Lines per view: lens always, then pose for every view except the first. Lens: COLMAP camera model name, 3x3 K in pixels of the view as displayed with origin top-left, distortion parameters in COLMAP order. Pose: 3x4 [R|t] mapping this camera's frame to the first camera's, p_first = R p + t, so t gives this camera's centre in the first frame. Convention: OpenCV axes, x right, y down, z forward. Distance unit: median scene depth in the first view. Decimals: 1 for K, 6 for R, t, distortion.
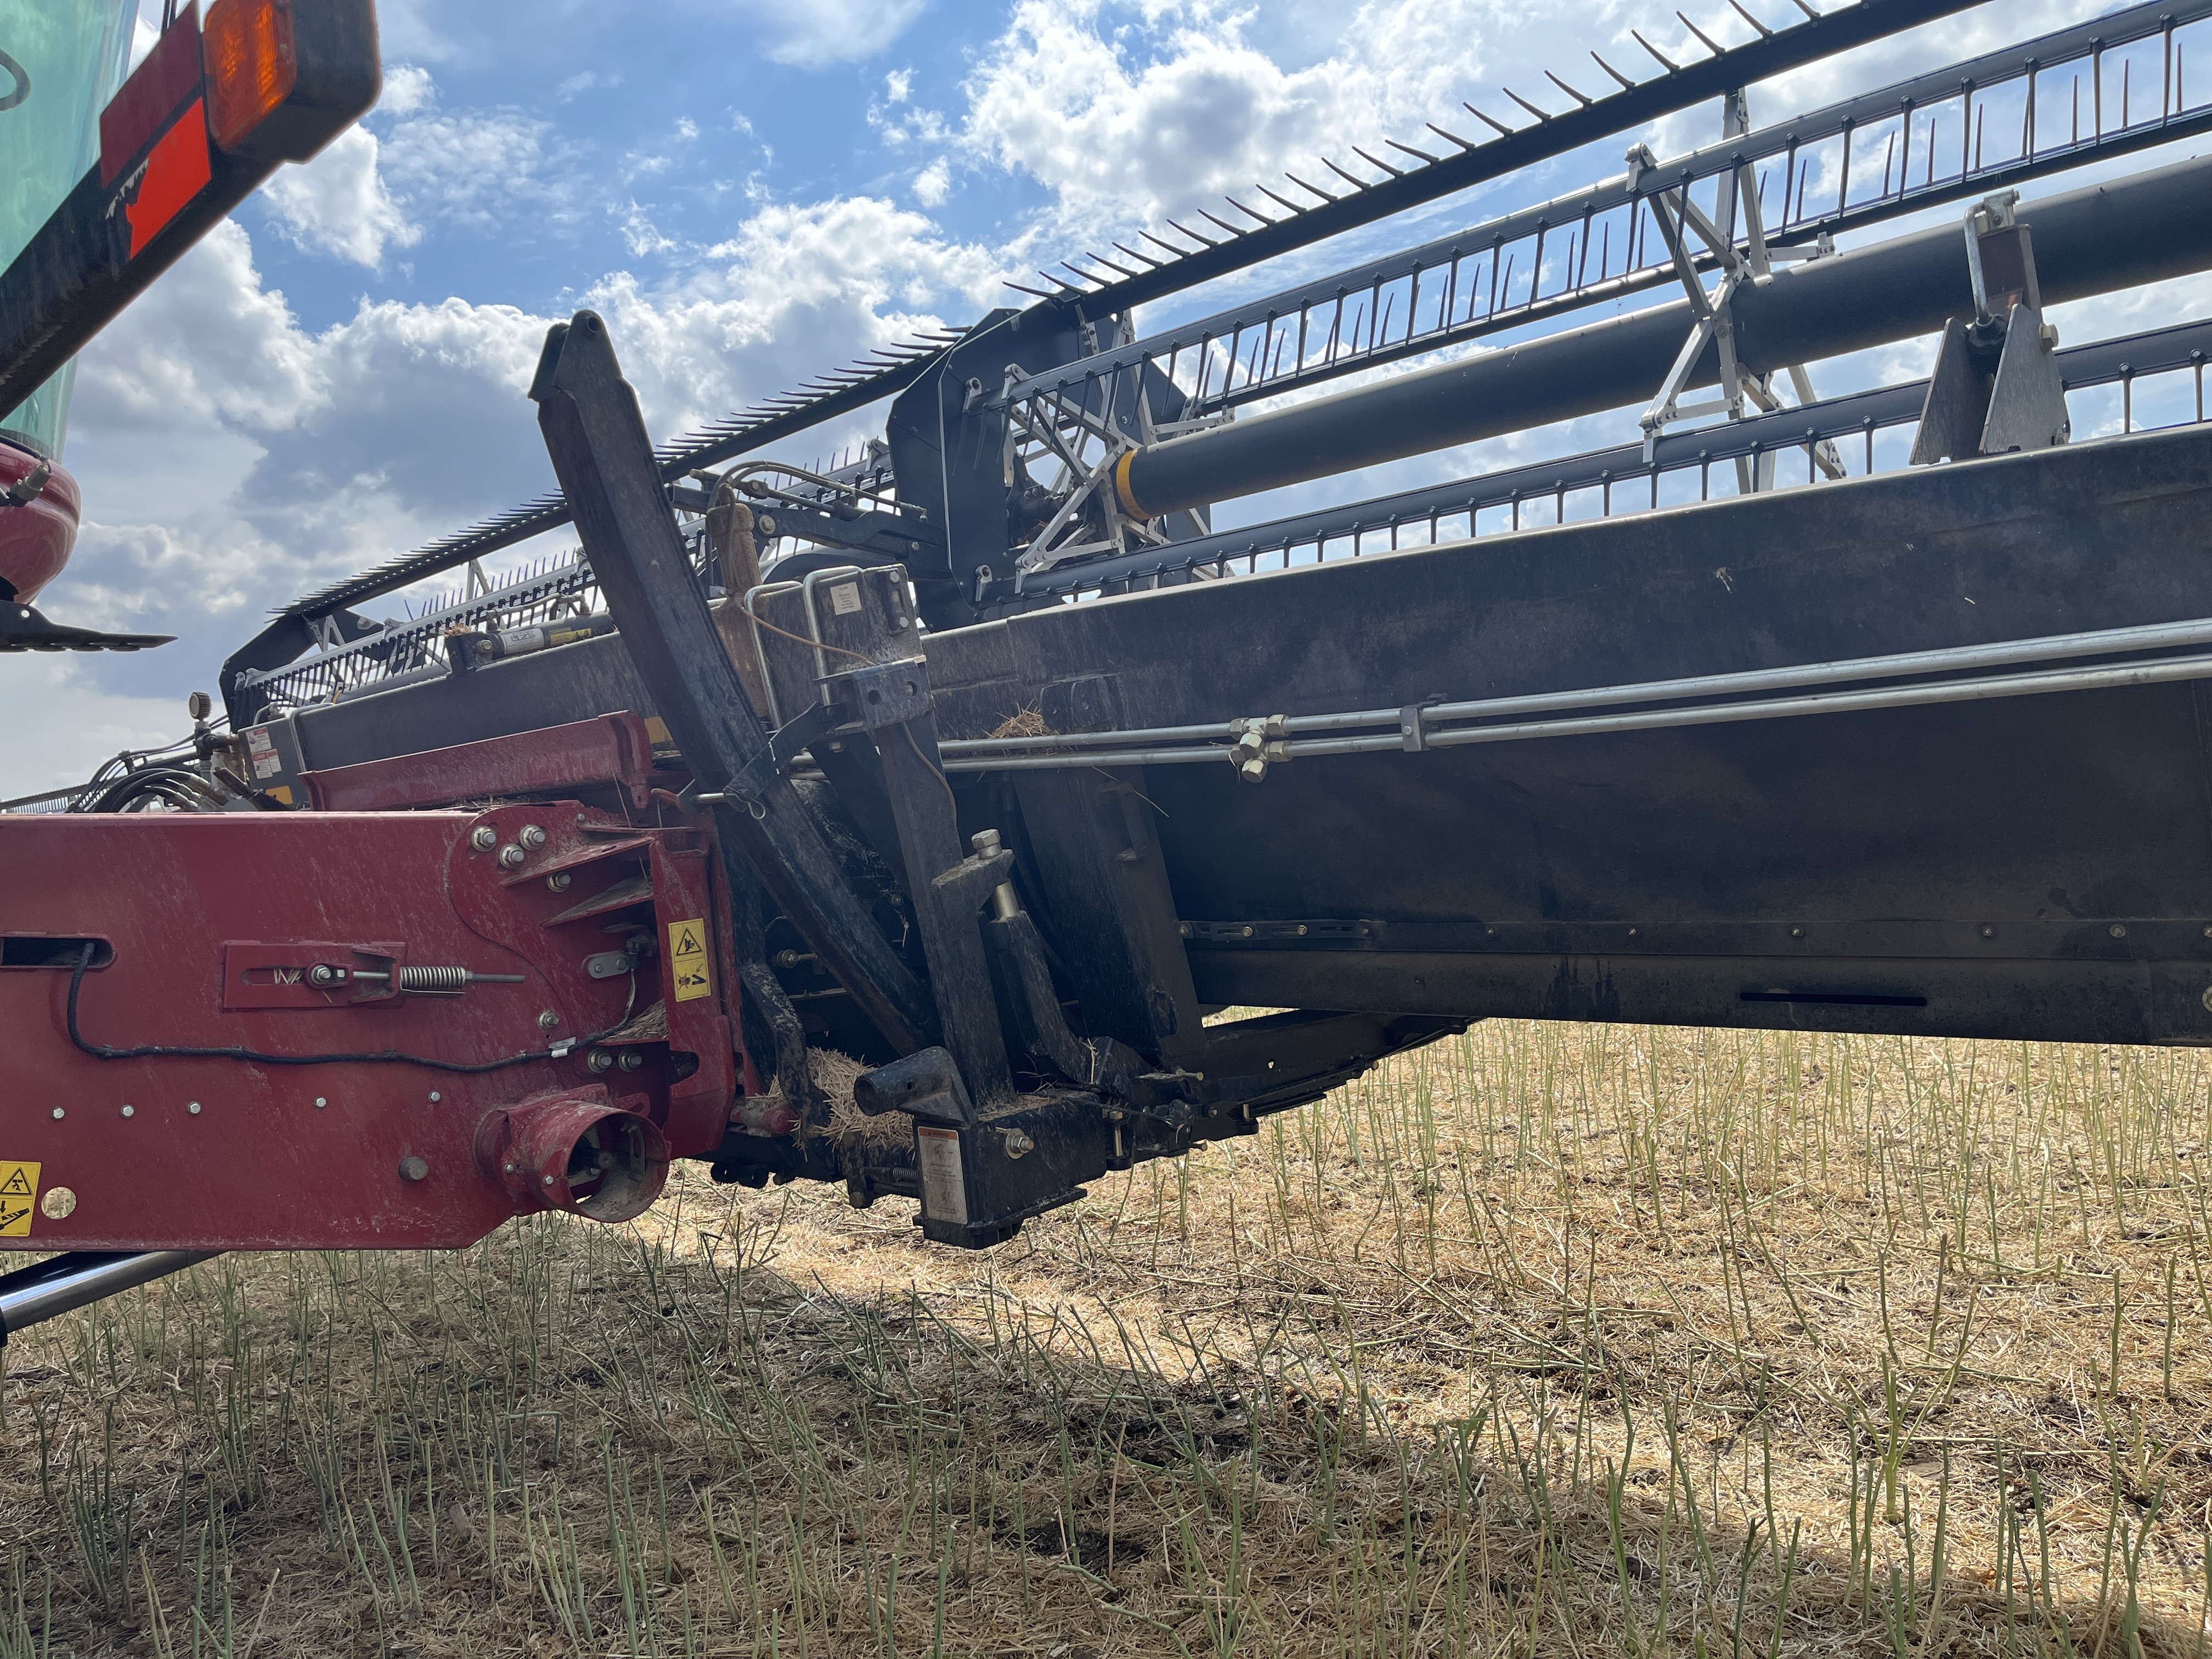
lens RADIAL K [[1678.3, 0, 1106.0], [0, 1678.3, 829.5], [0, 0, 1]] dist [0.075191, -0.115778]
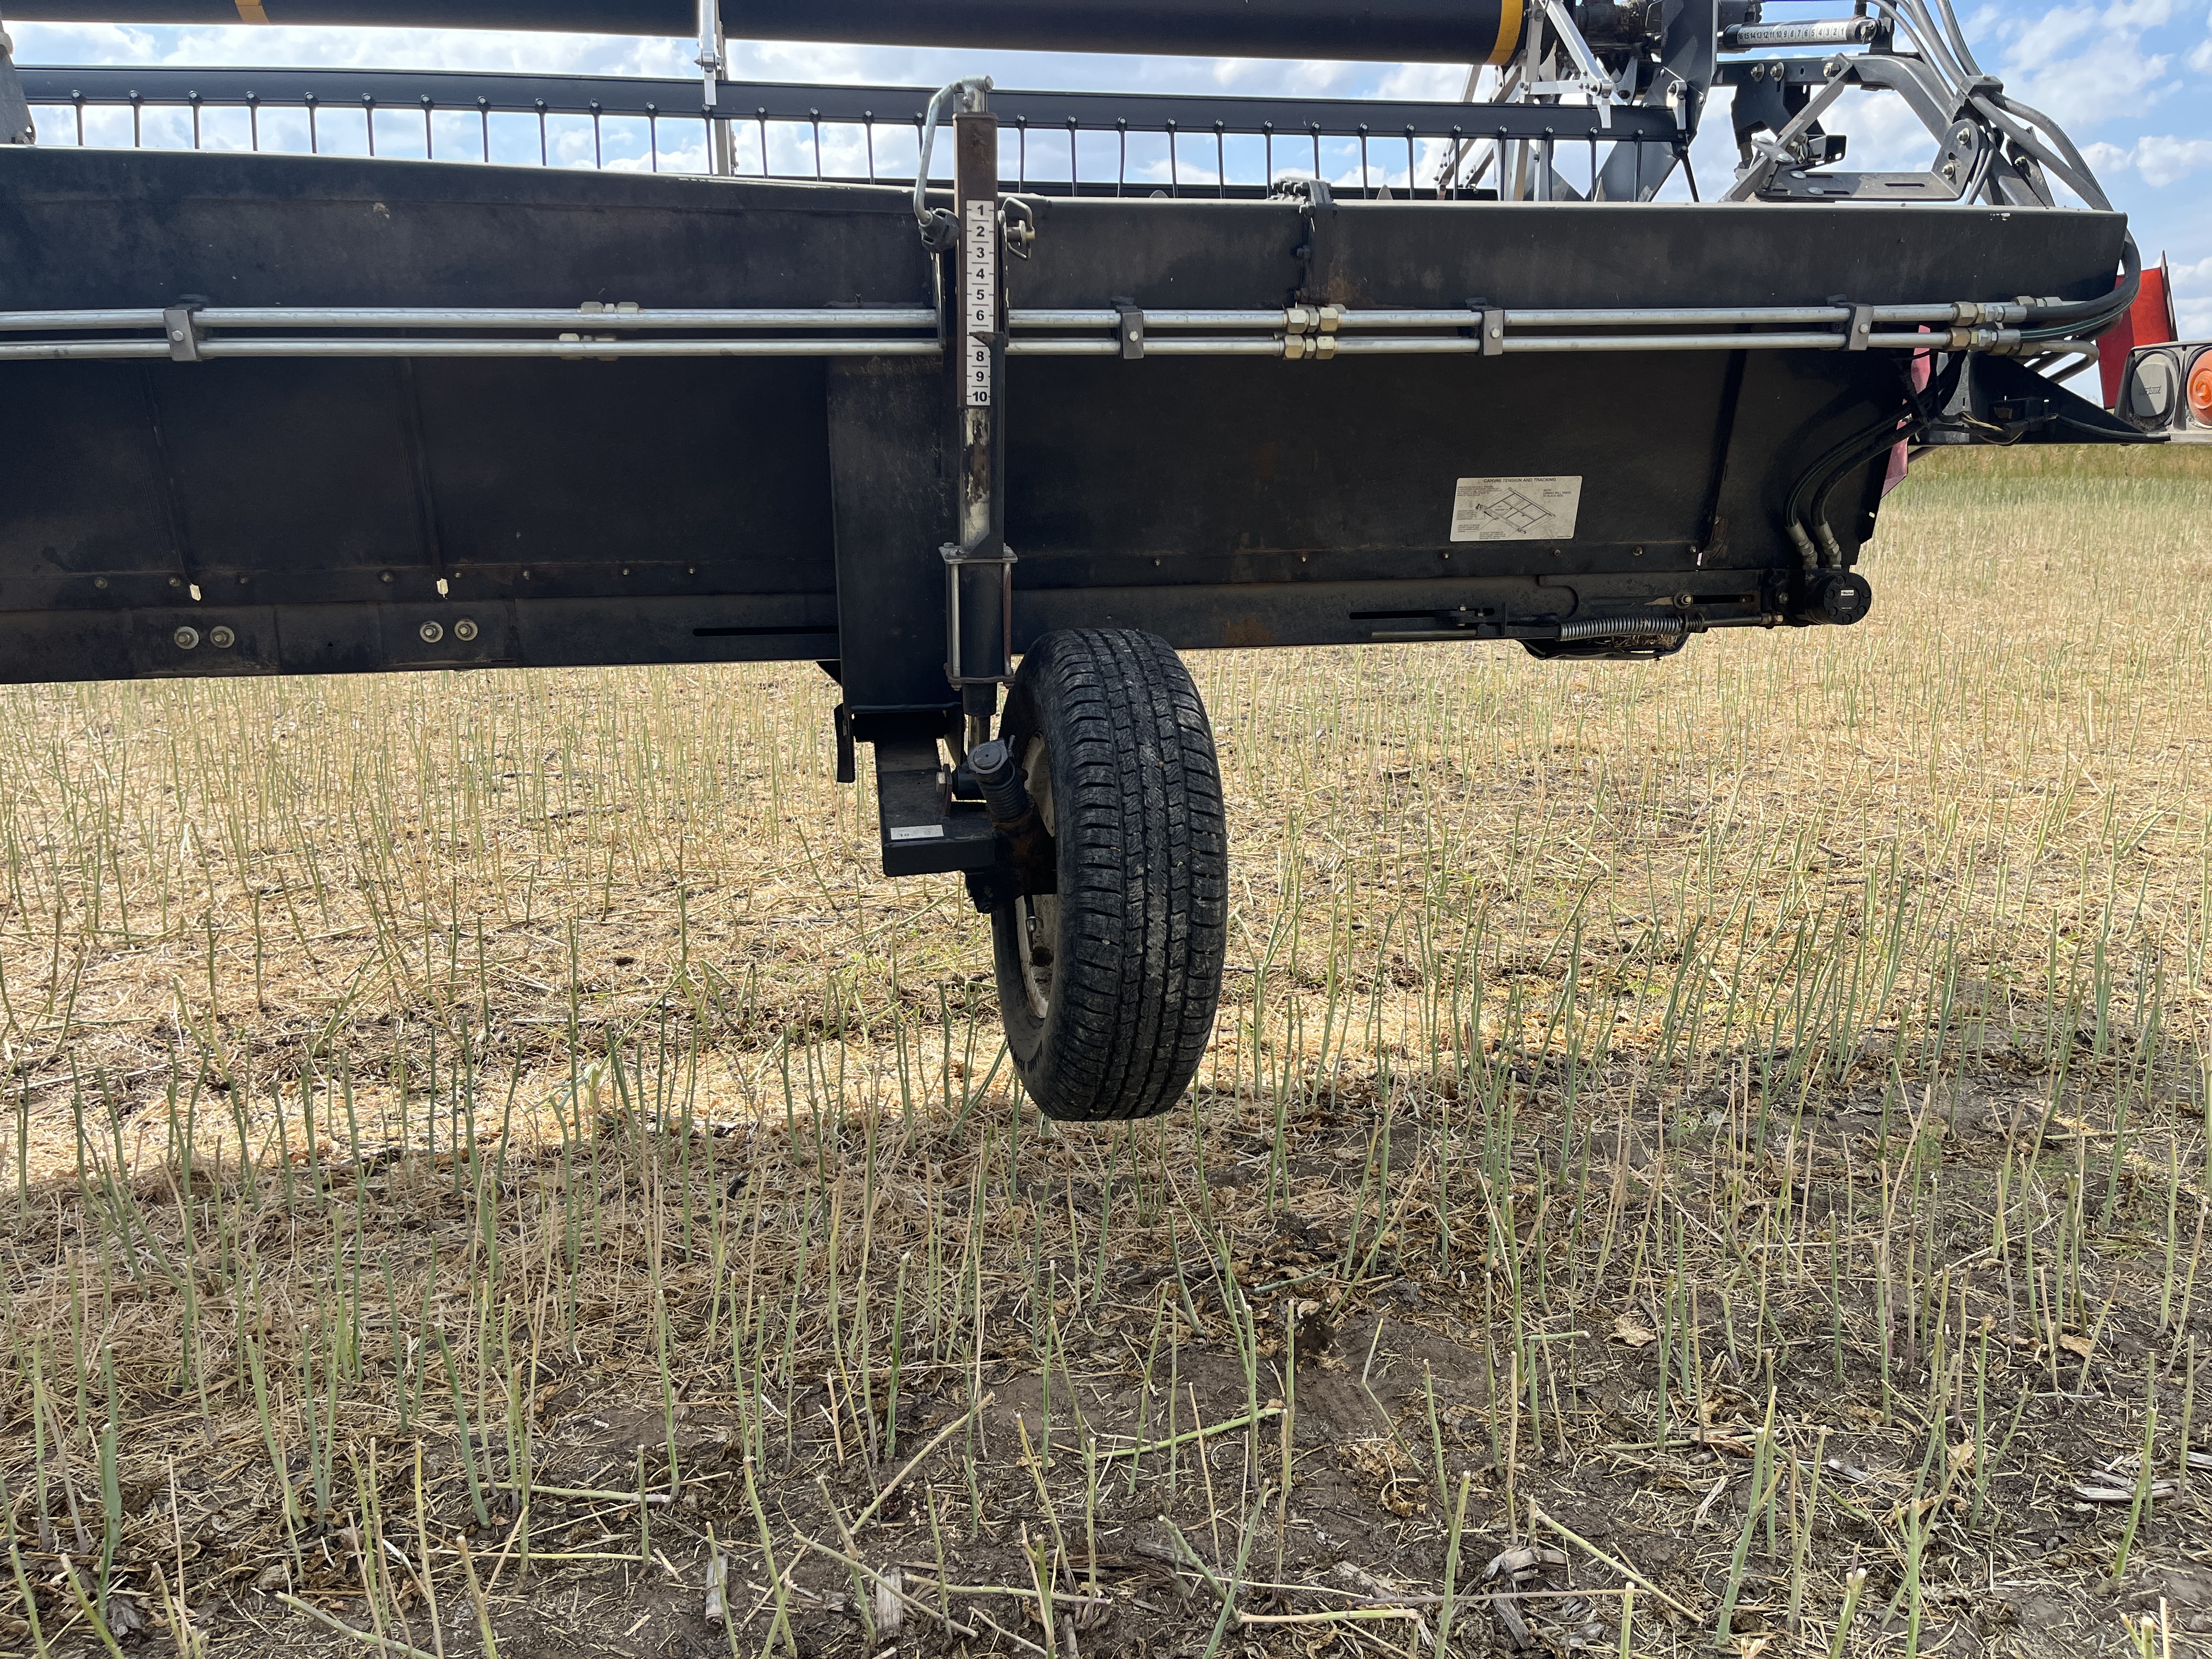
lens RADIAL K [[1678.3, 0, 1106.0], [0, 1678.3, 829.5], [0, 0, 1]] dist [0.075191, -0.115778]
pose [[0.574672, -0.109944, 0.810965, 0.013811], [-0.014718, 0.989386, 0.144562, 0.029990], [-0.818251, -0.095012, 0.566954, -0.157635]]
